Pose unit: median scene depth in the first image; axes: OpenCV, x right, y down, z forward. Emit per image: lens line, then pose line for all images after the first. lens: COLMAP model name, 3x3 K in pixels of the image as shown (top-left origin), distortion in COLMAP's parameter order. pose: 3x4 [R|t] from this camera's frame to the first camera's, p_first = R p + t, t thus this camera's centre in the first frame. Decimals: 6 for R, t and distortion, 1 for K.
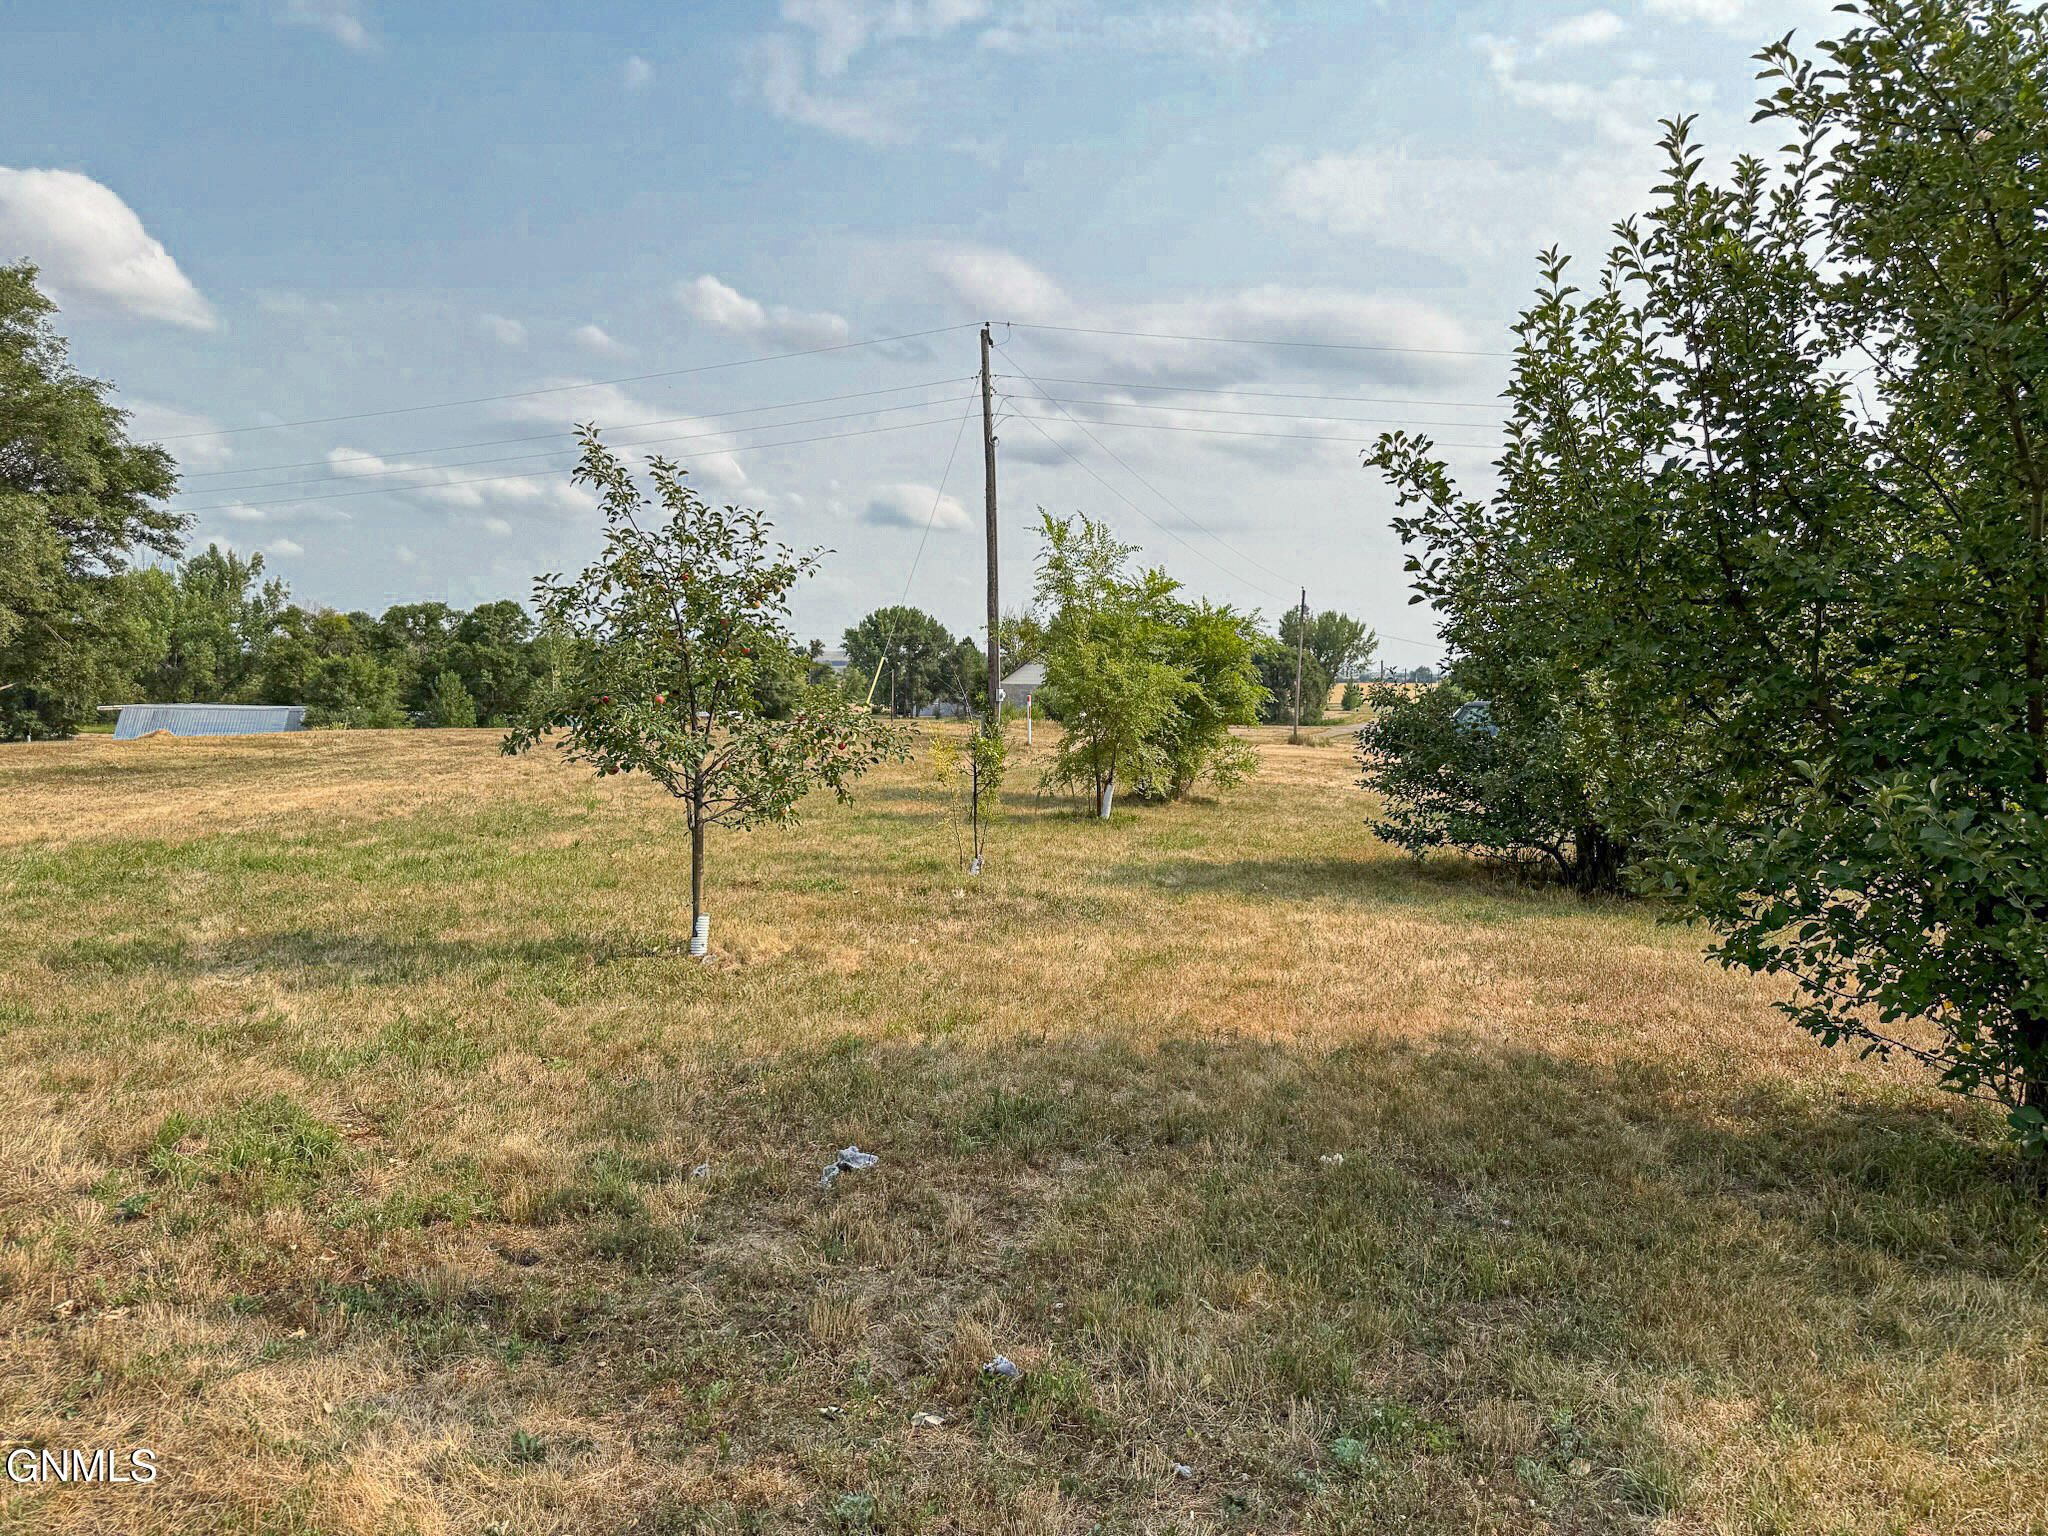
lens RADIAL K [[1473.9, 0, 1181.4], [0, 1473.9, 780.3], [0, 0, 1]] dist [0.074230, -0.112541]
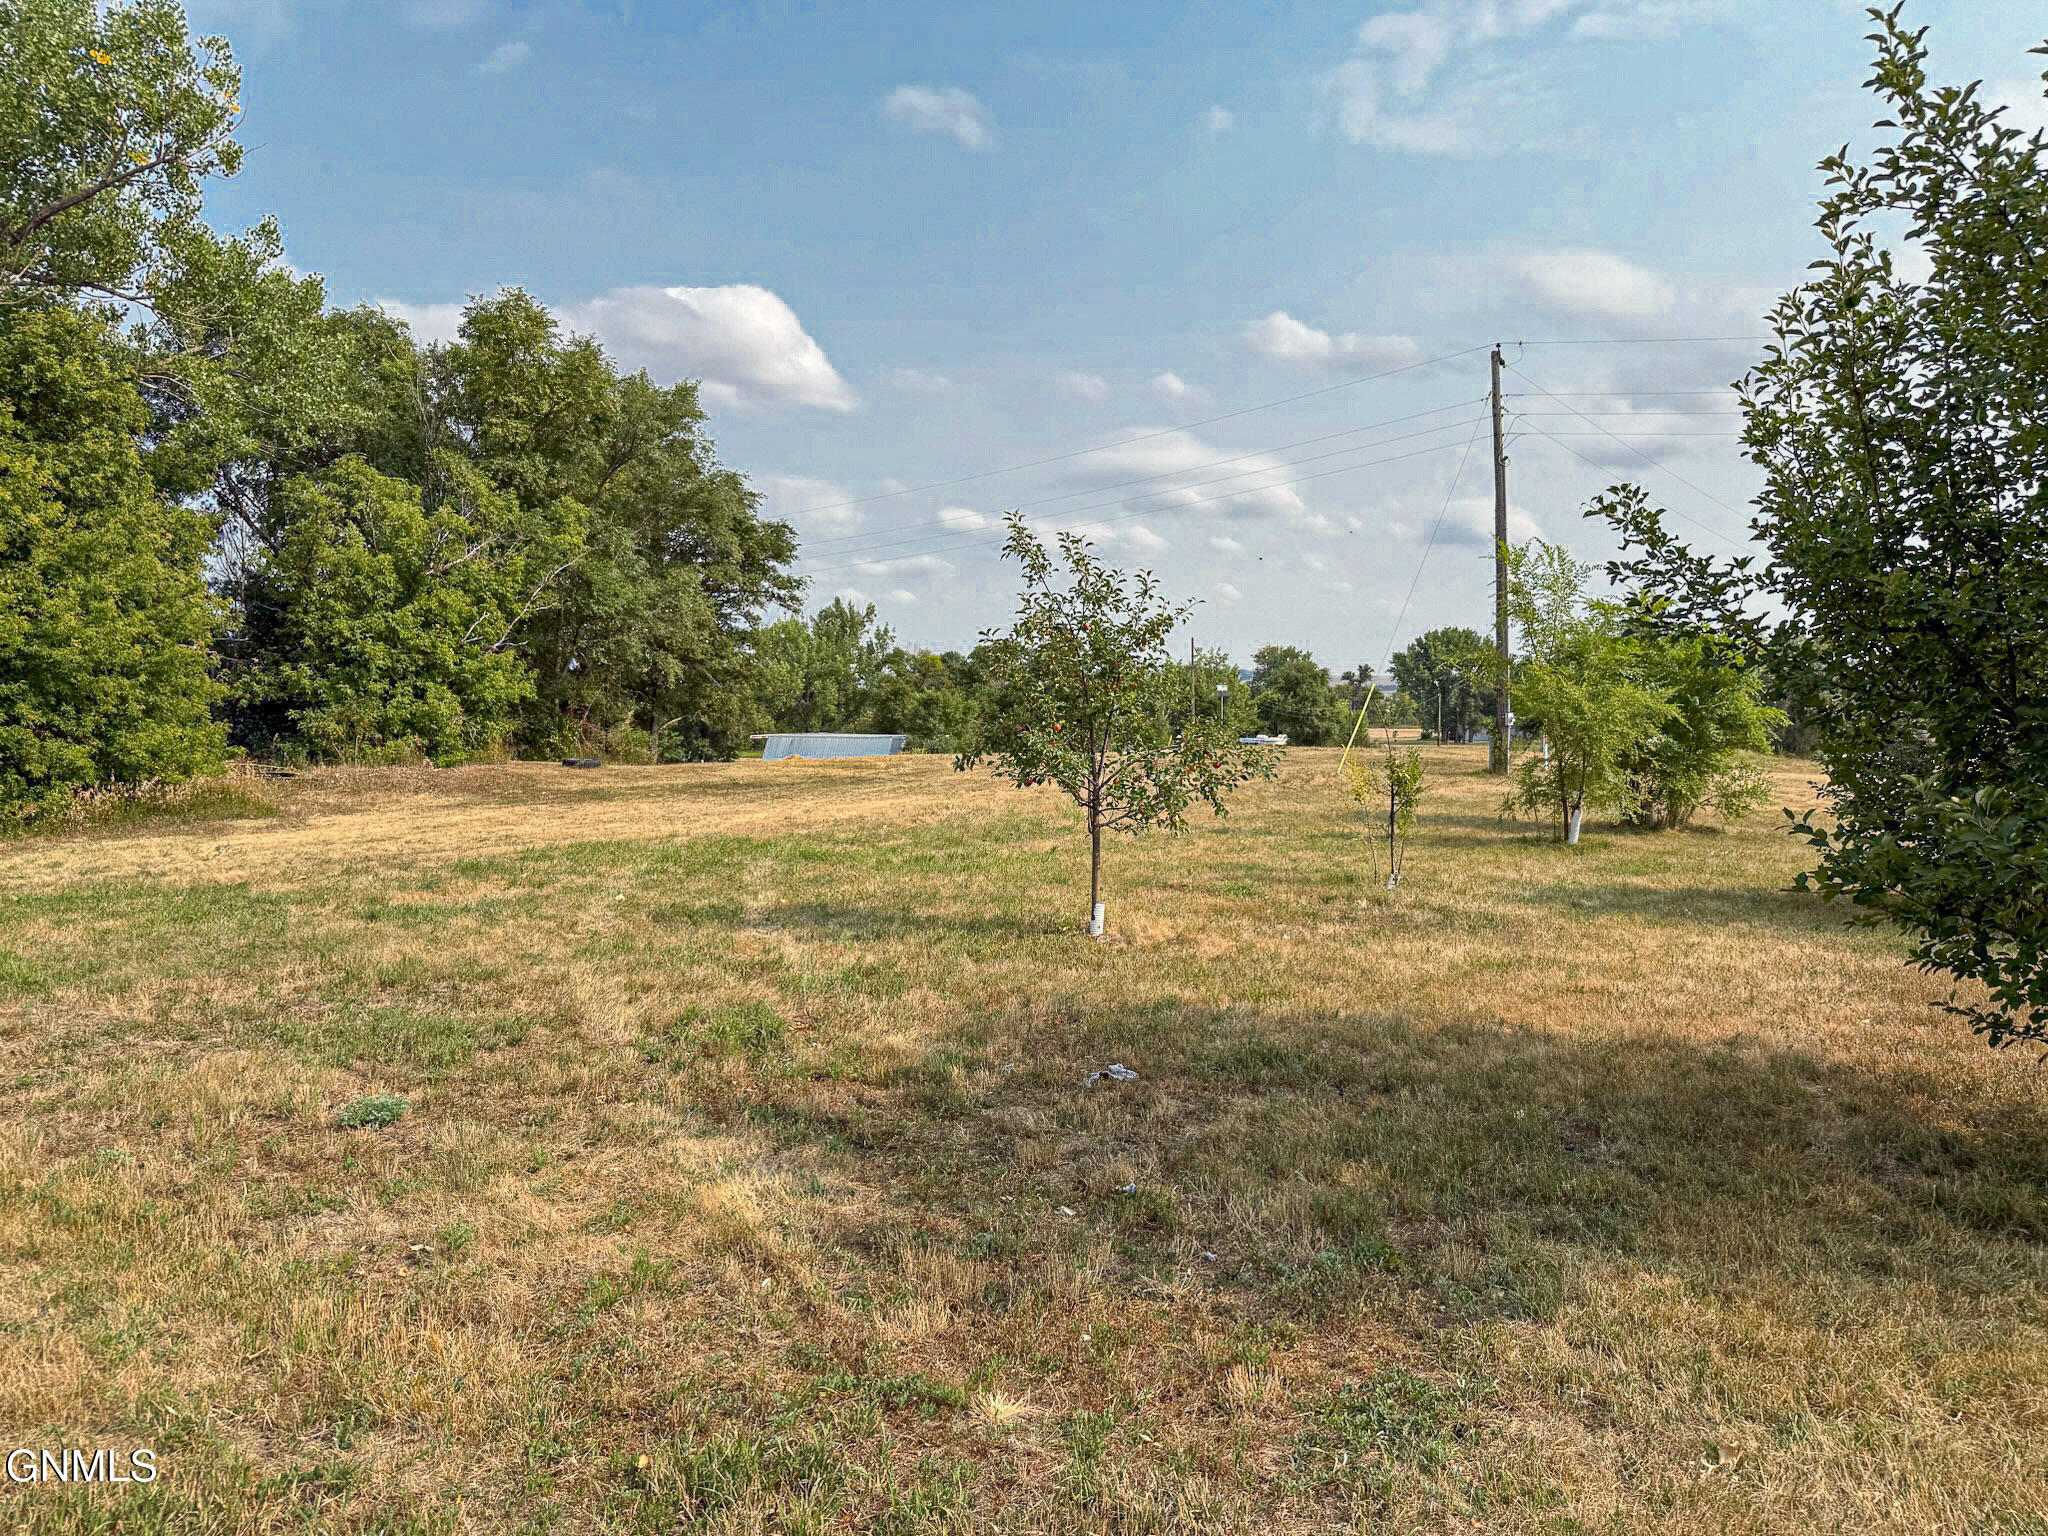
lens RADIAL K [[1545.1, 0, 1163.4], [0, 1545.1, 746.1], [0, 0, 1]] dist [0.010636, -0.008315]
pose [[0.928720, -0.001465, -0.370779, 0.103600], [-0.013616, 0.999183, -0.038053, 0.005062], [0.370532, 0.040389, 0.927941, -0.085148]]
